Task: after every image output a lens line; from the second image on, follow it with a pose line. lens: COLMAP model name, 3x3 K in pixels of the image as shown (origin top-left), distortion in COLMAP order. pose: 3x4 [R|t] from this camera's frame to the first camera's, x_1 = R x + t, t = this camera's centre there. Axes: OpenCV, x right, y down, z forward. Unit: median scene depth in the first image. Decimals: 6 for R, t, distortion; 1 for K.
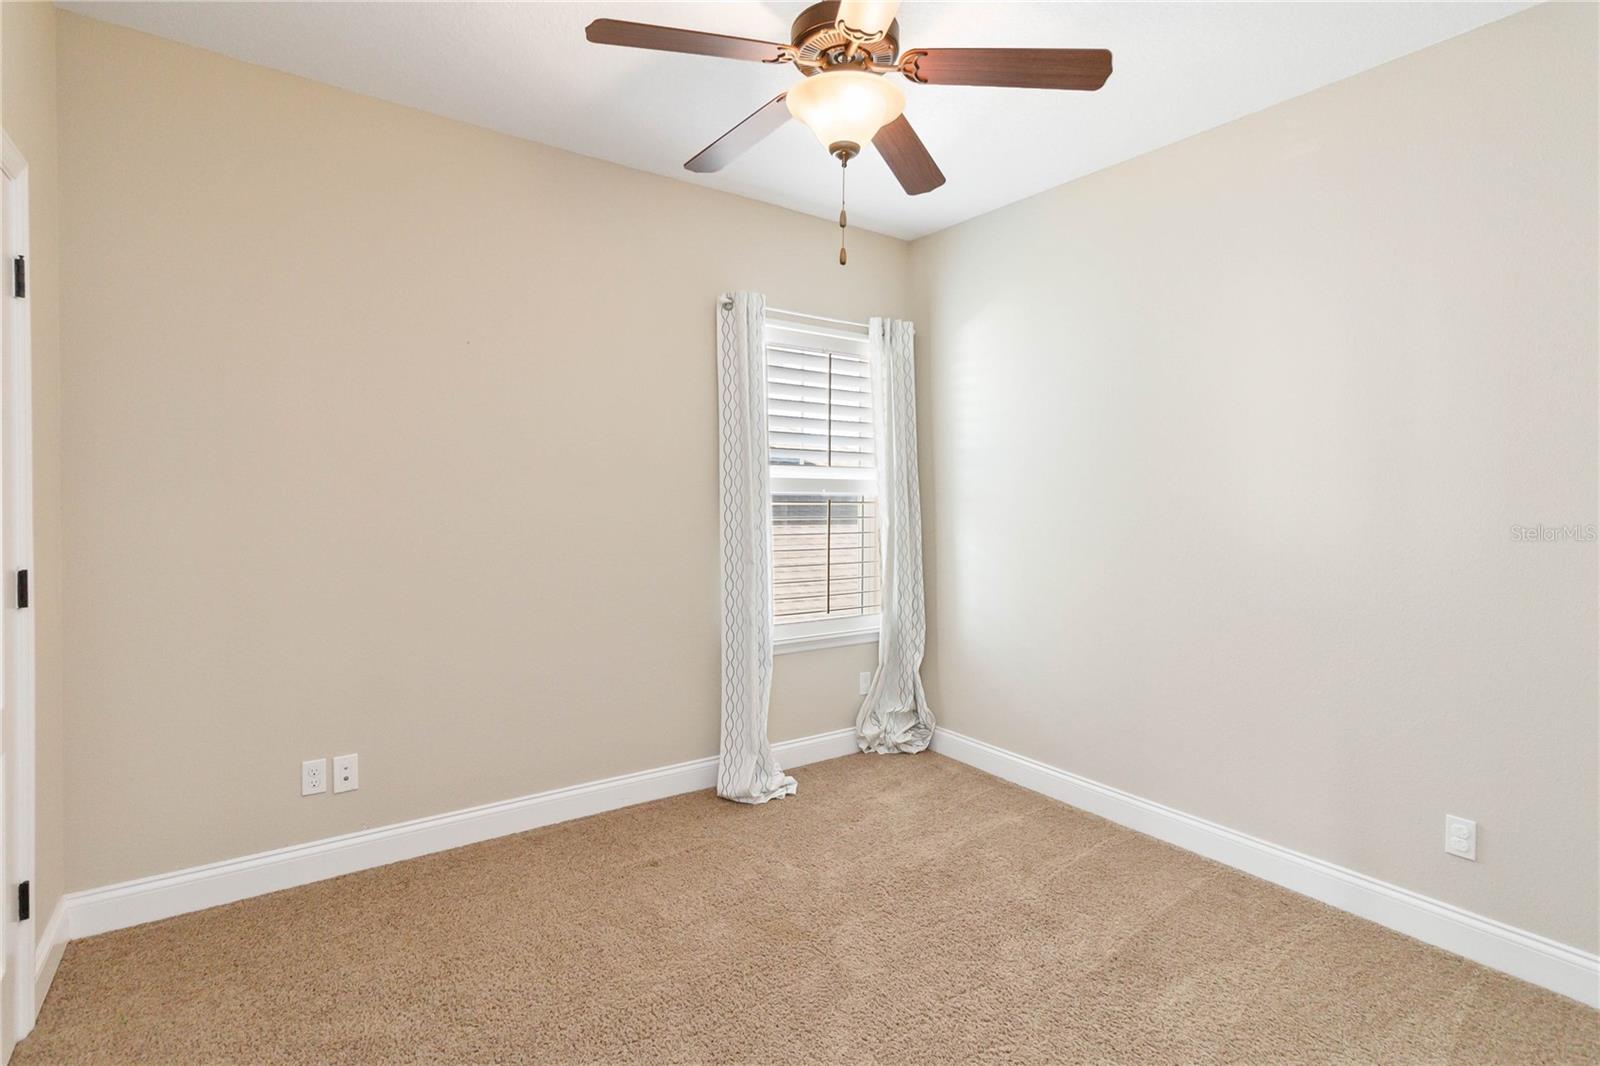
lens RADIAL K [[785.0, 0, 798.4], [0, 785.0, 491.6], [0, 0, 1]] dist [0.019128, 0.000068]
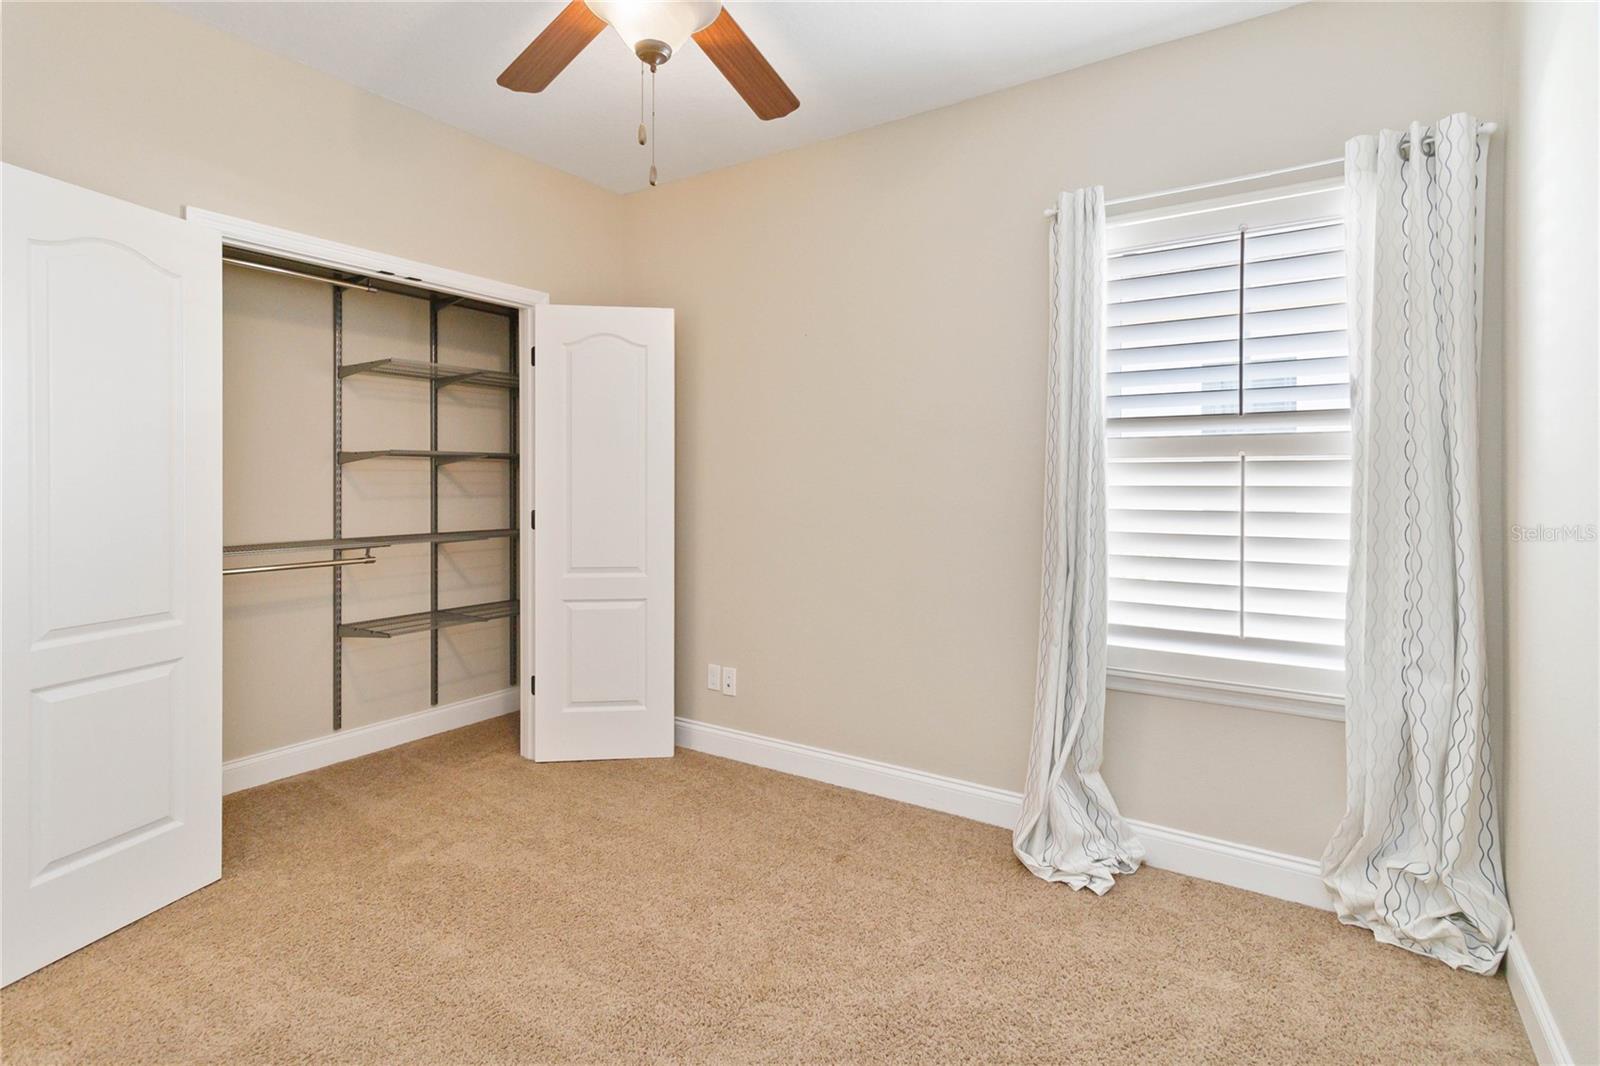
lens RADIAL K [[785.0, 0, 798.4], [0, 785.0, 491.6], [0, 0, 1]] dist [0.019128, 0.000068]
pose [[0.361481, 0.006348, -0.932358, 0.547925], [0.002690, 0.999966, 0.007851, 0.021874], [0.932376, -0.005346, 0.361452, 0.500564]]
